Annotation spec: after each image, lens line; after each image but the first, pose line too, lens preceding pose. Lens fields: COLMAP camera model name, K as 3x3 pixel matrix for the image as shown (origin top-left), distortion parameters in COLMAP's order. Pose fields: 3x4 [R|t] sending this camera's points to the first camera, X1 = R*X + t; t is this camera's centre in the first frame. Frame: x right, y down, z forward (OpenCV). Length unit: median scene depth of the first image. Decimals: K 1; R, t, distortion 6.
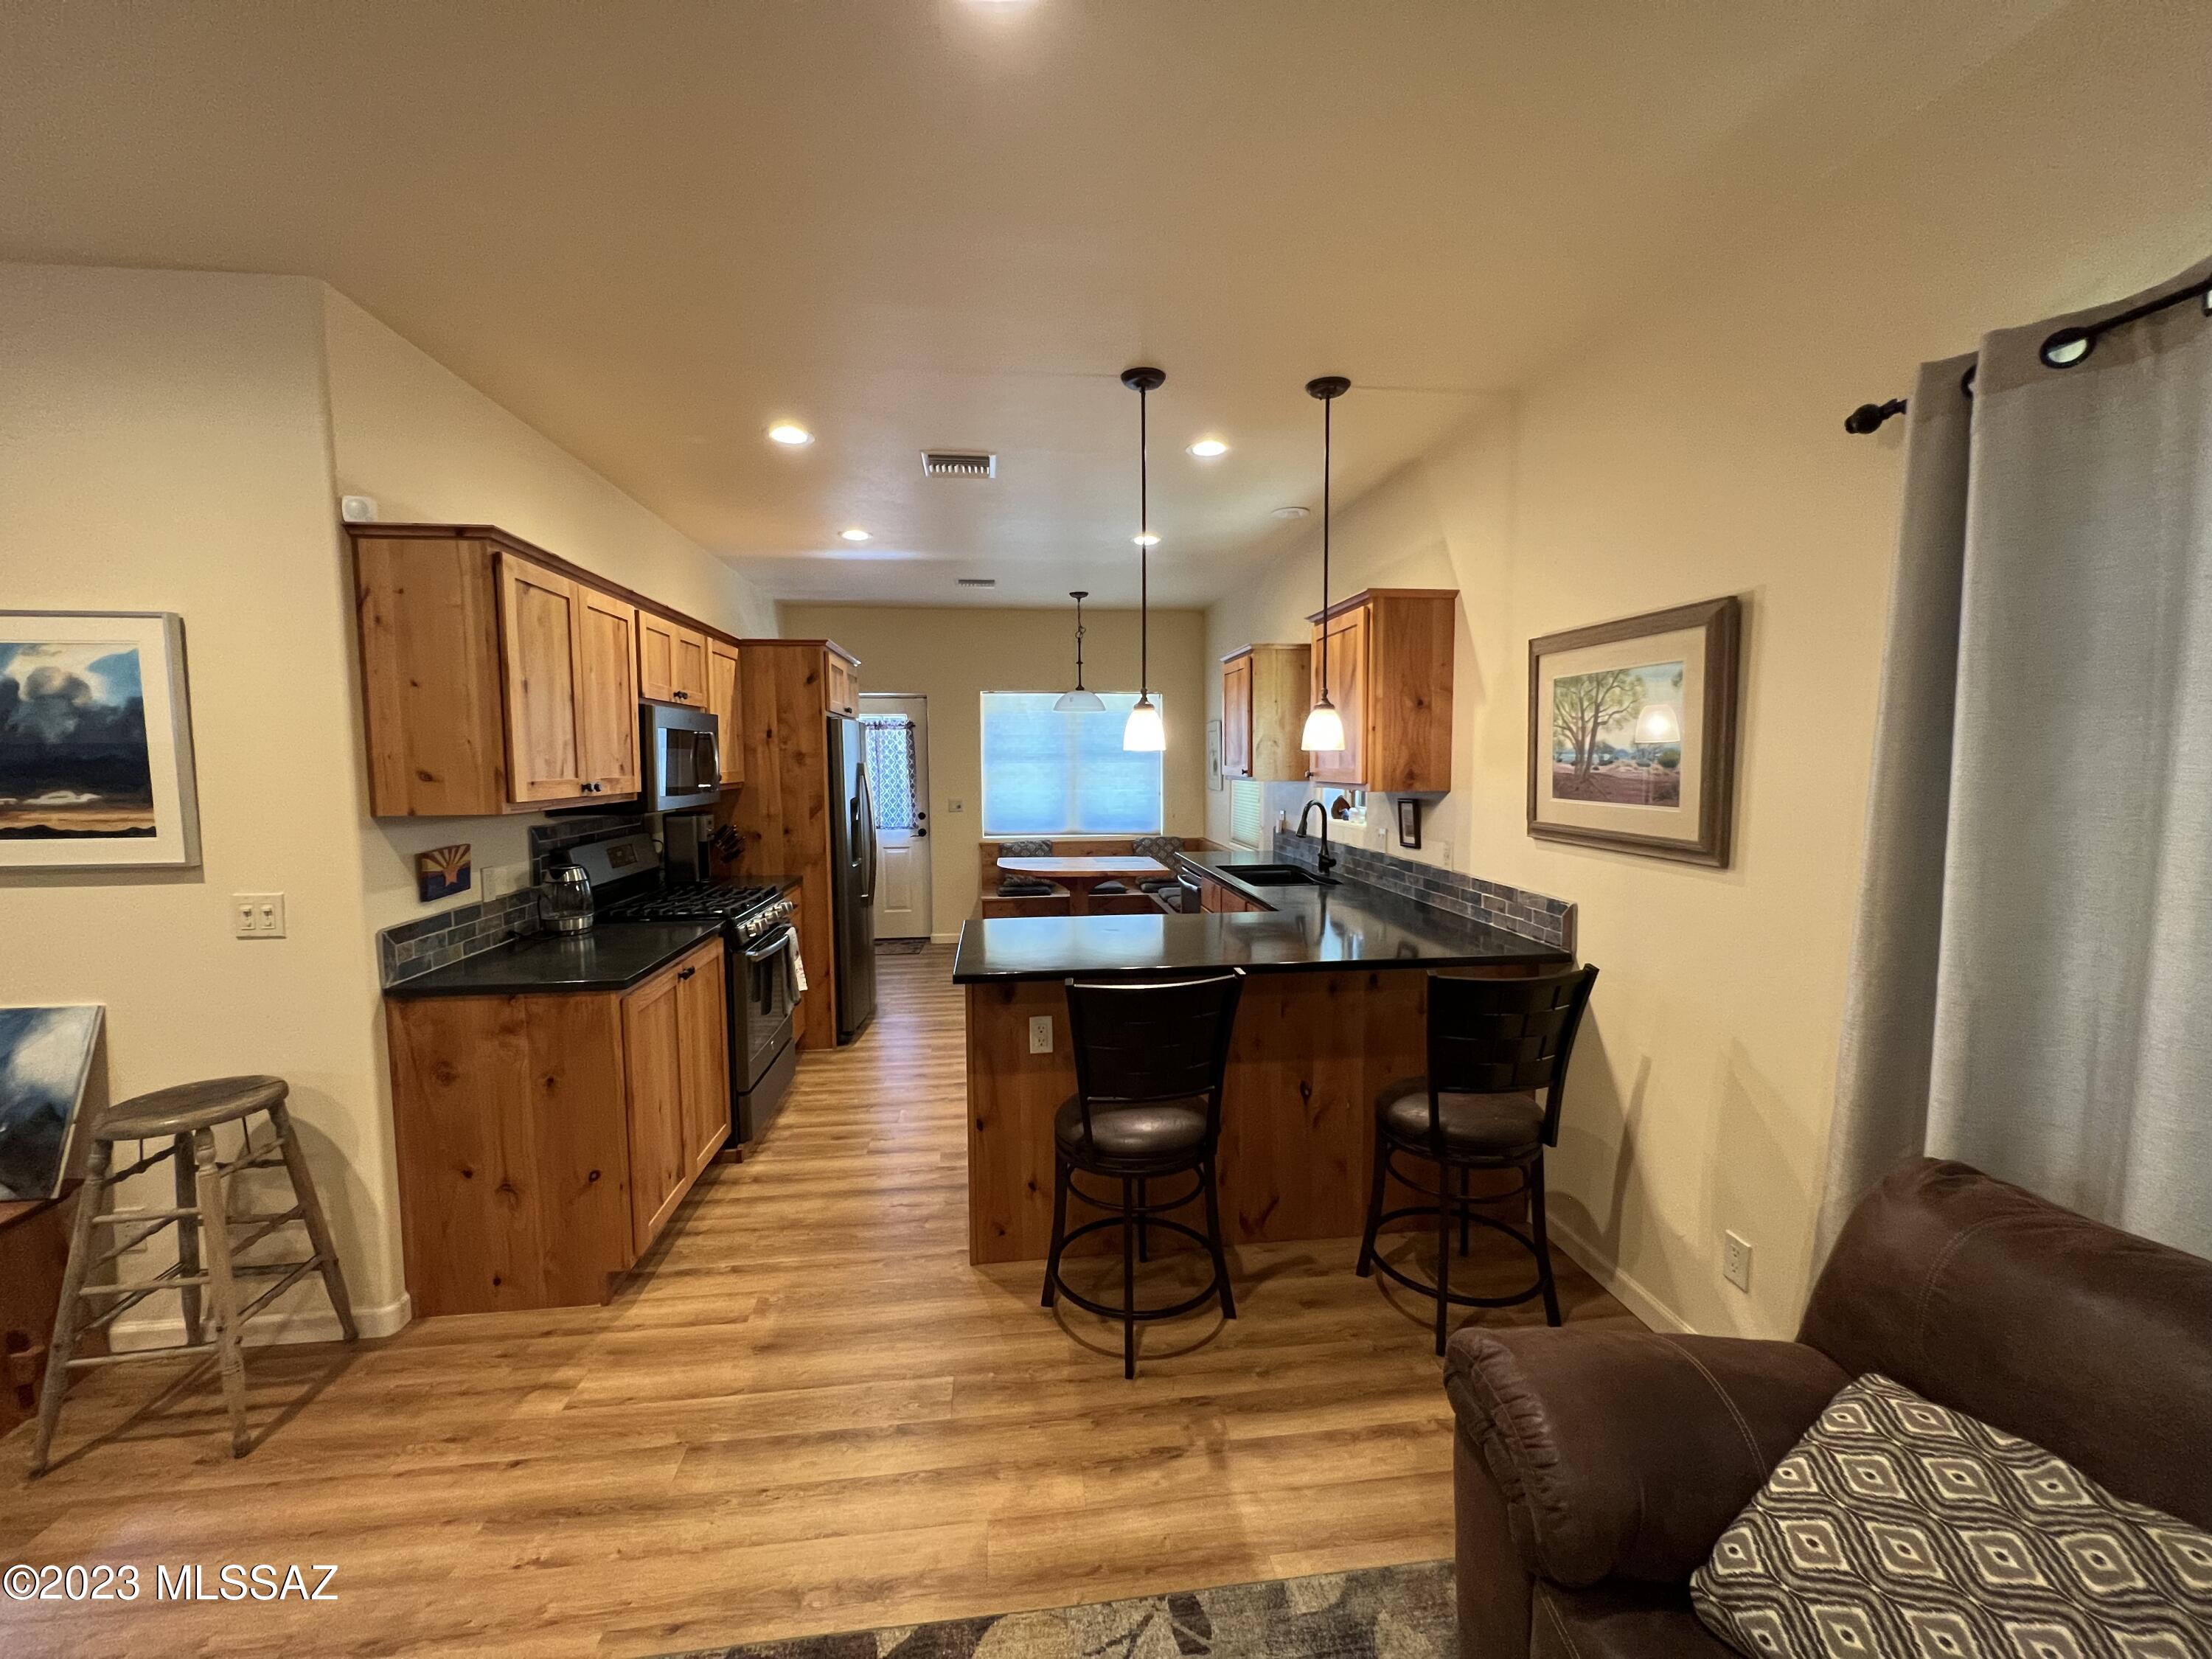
lens RADIAL K [[886.6, 0, 1105.2], [0, 886.6, 825.5], [0, 0, 1]] dist [0.000249, 0.000004]
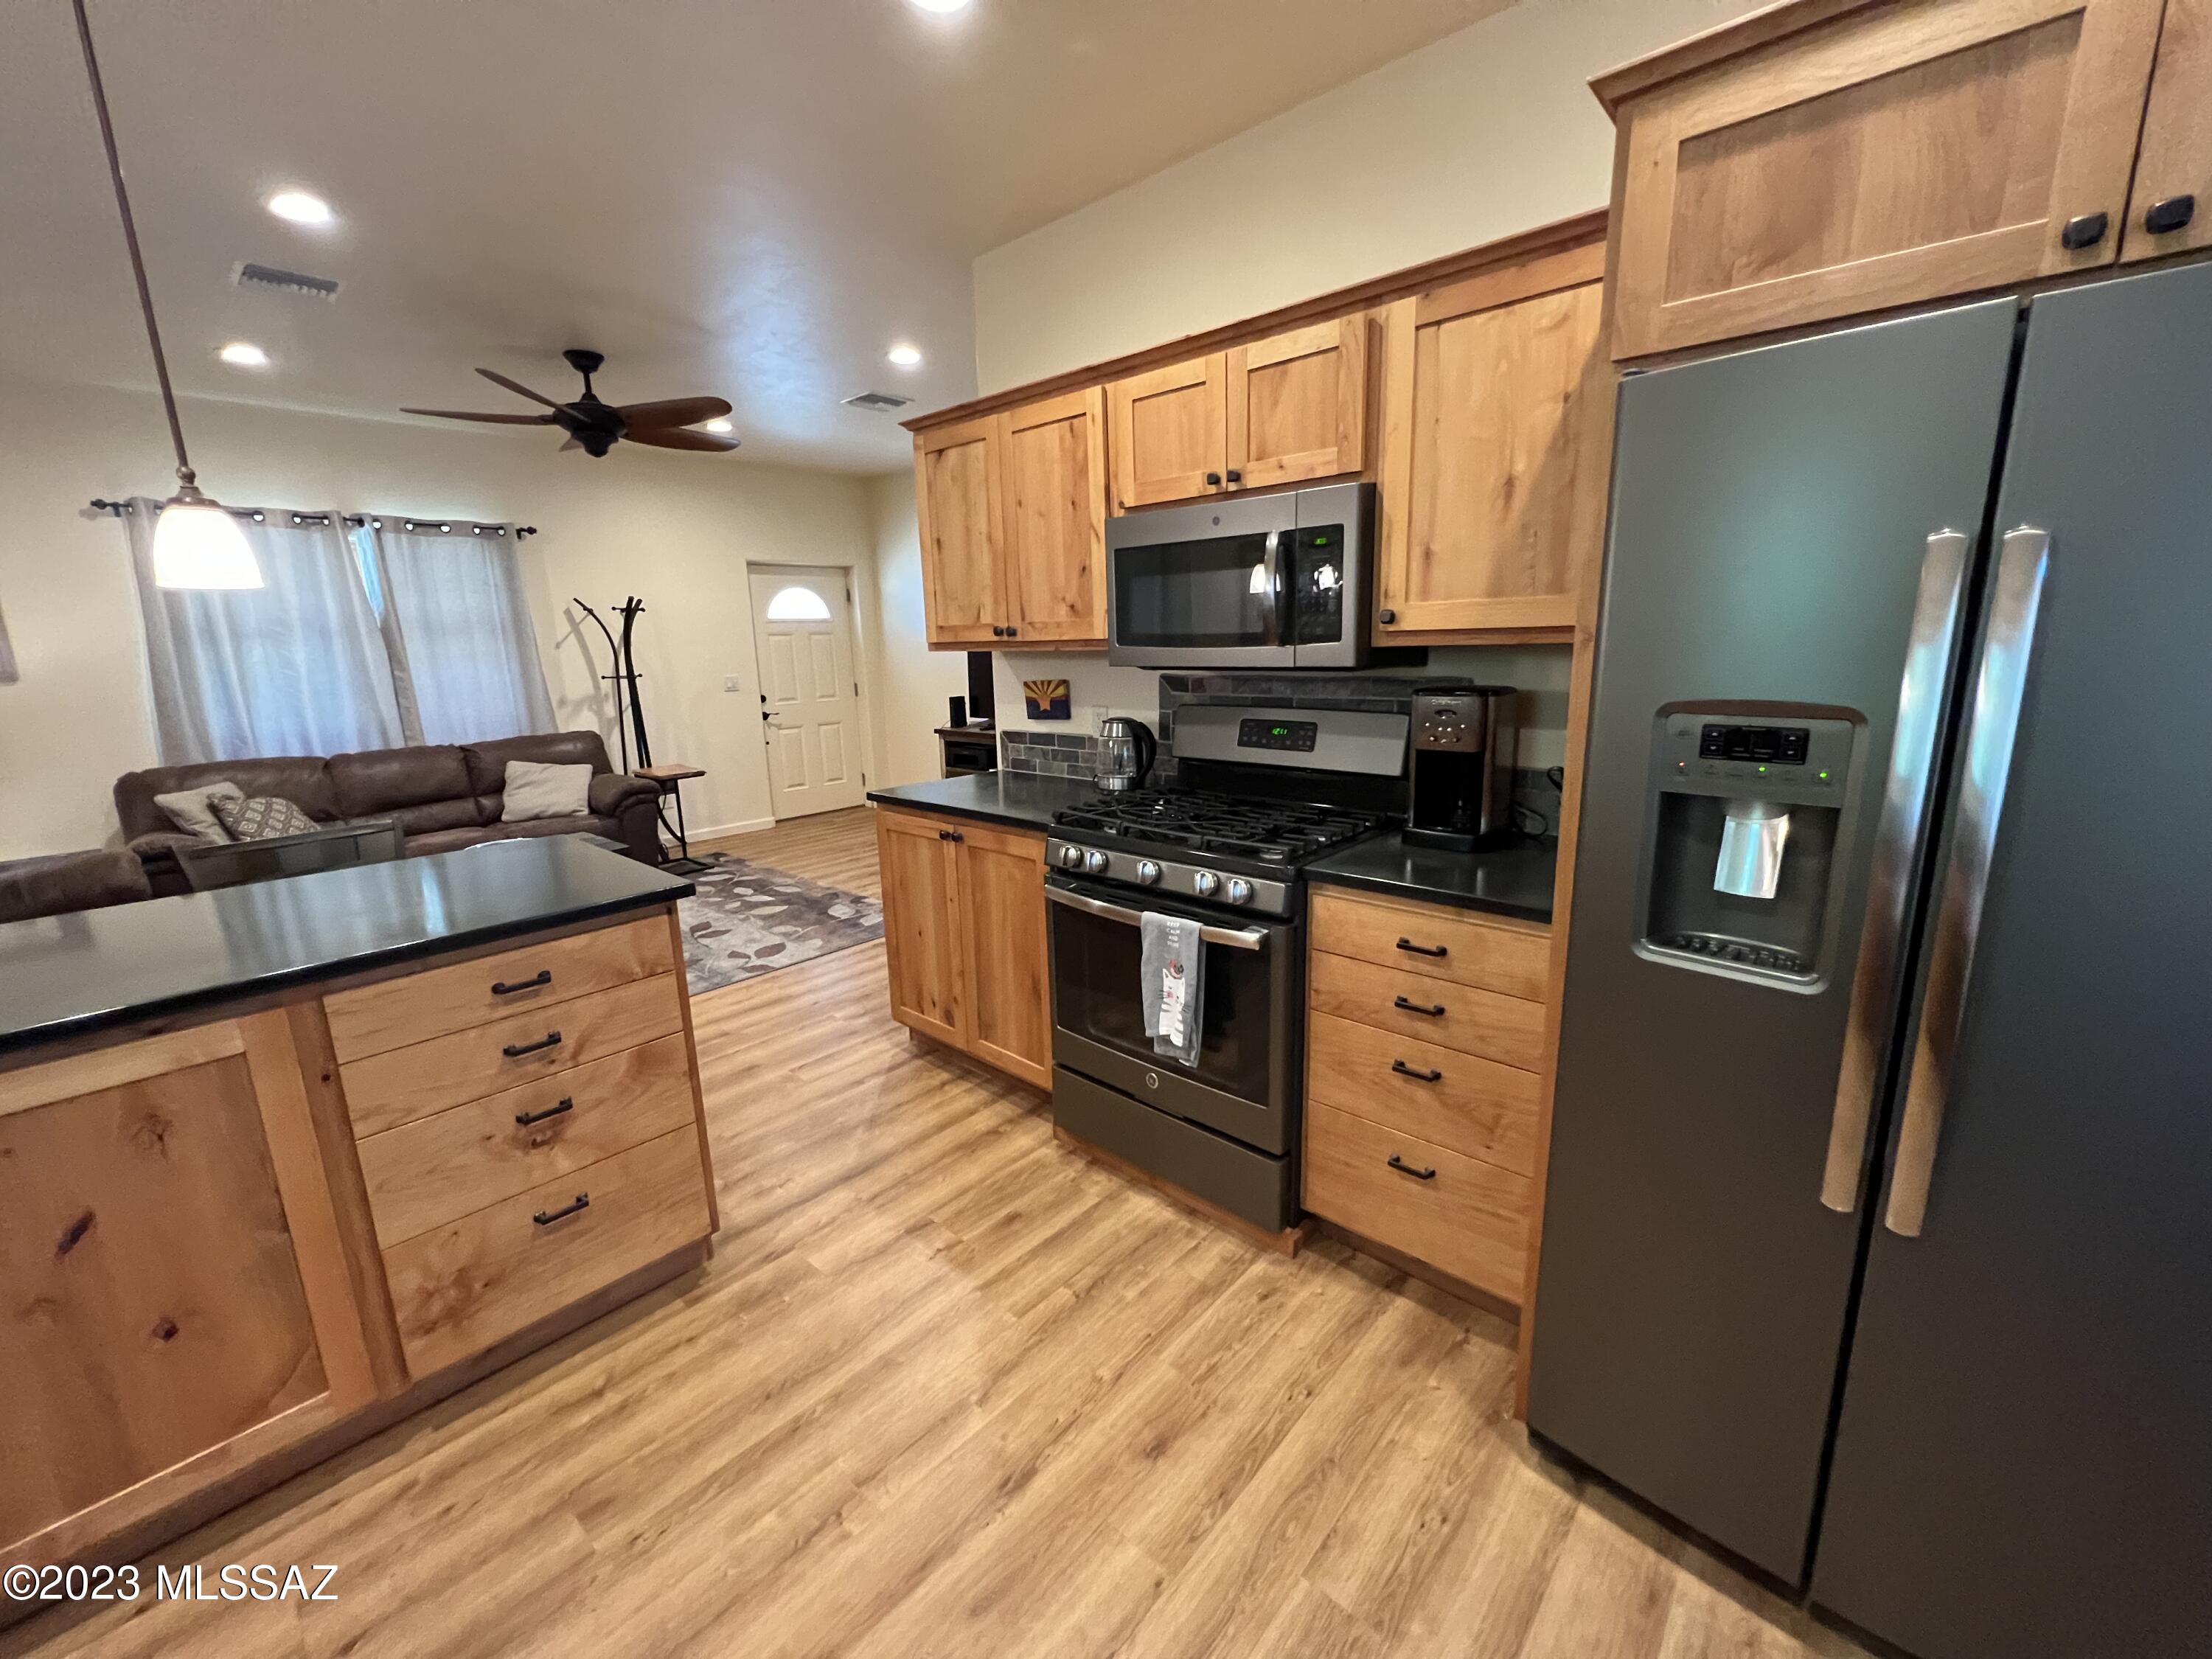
lens RADIAL K [[886.6, 0, 1105.7], [0, 886.6, 826.1], [0, 0, 1]] dist [0.000249, 0.000004]
pose [[-0.753668, 0.163110, -0.636695, 0.000921], [-0.018741, 0.962990, 0.268884, -0.113416], [0.656989, 0.214581, -0.722718, 2.027491]]
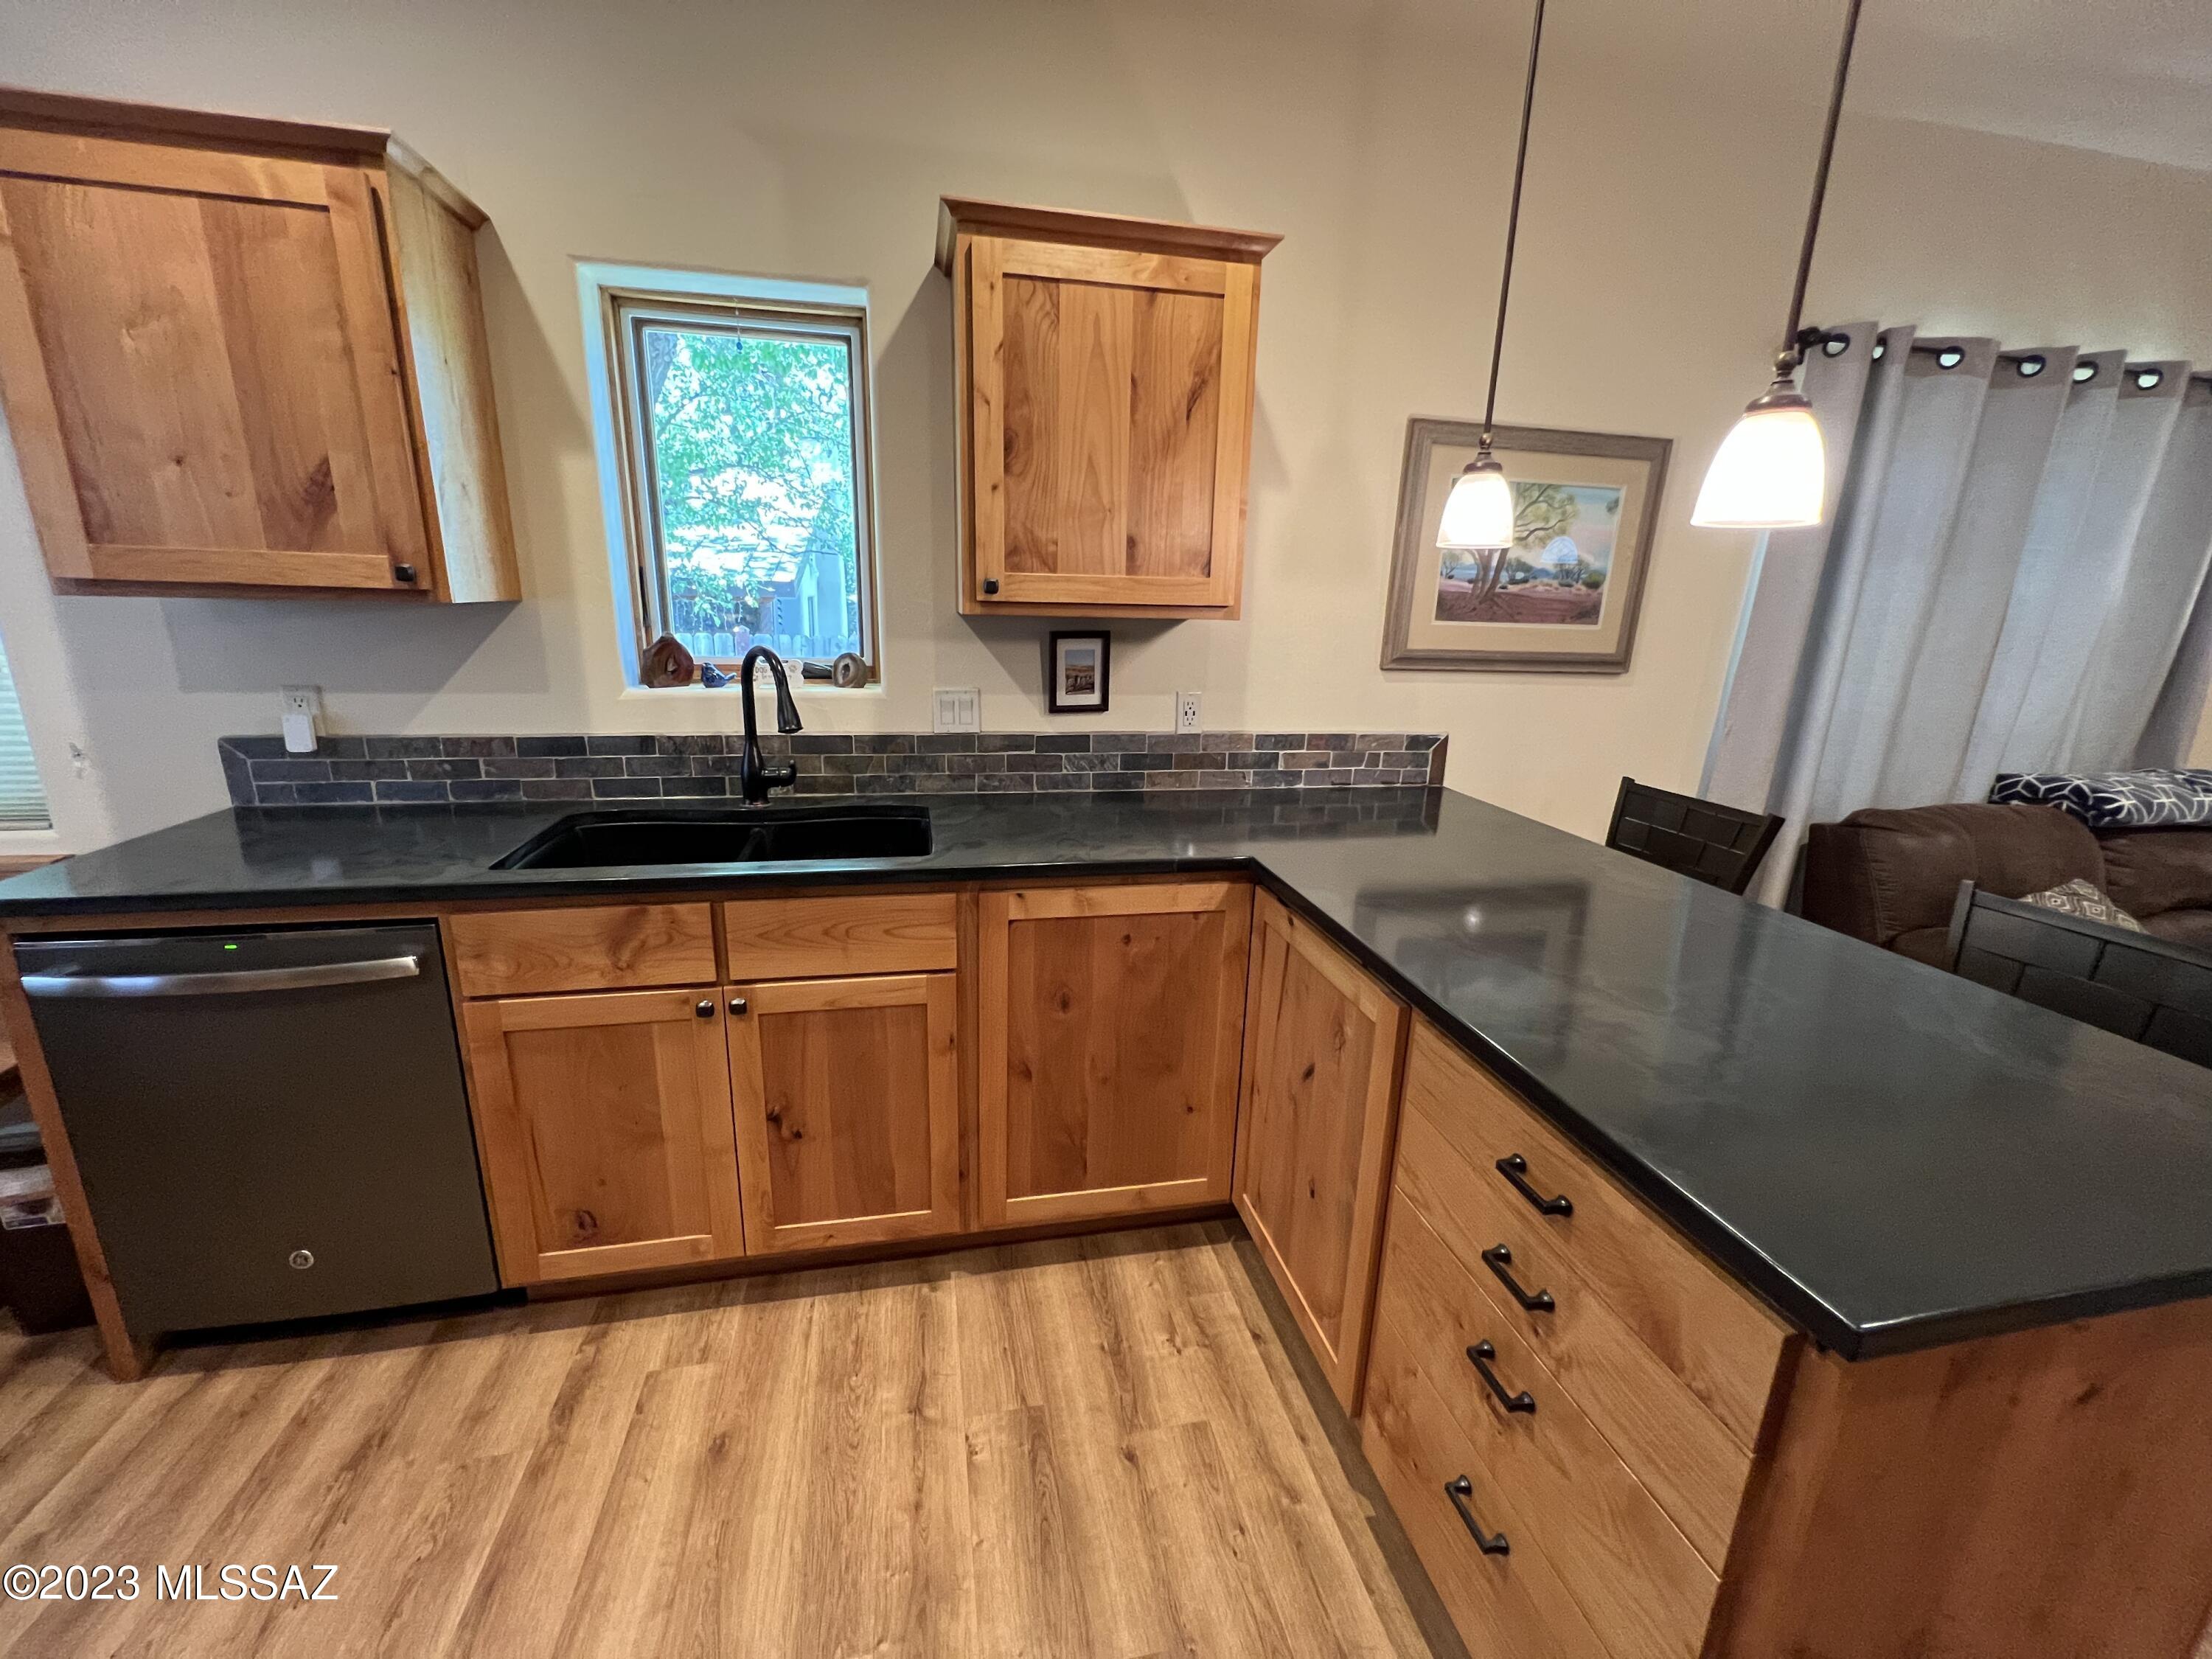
lens RADIAL K [[886.6, 0, 1107.2], [0, 886.6, 823.4], [0, 0, 1]] dist [0.000249, 0.000004]
pose [[-0.089868, -0.247921, 0.964603, -0.393038], [0.048610, 0.966276, 0.252880, -0.080224], [-0.994767, 0.069615, -0.074786, 1.499184]]
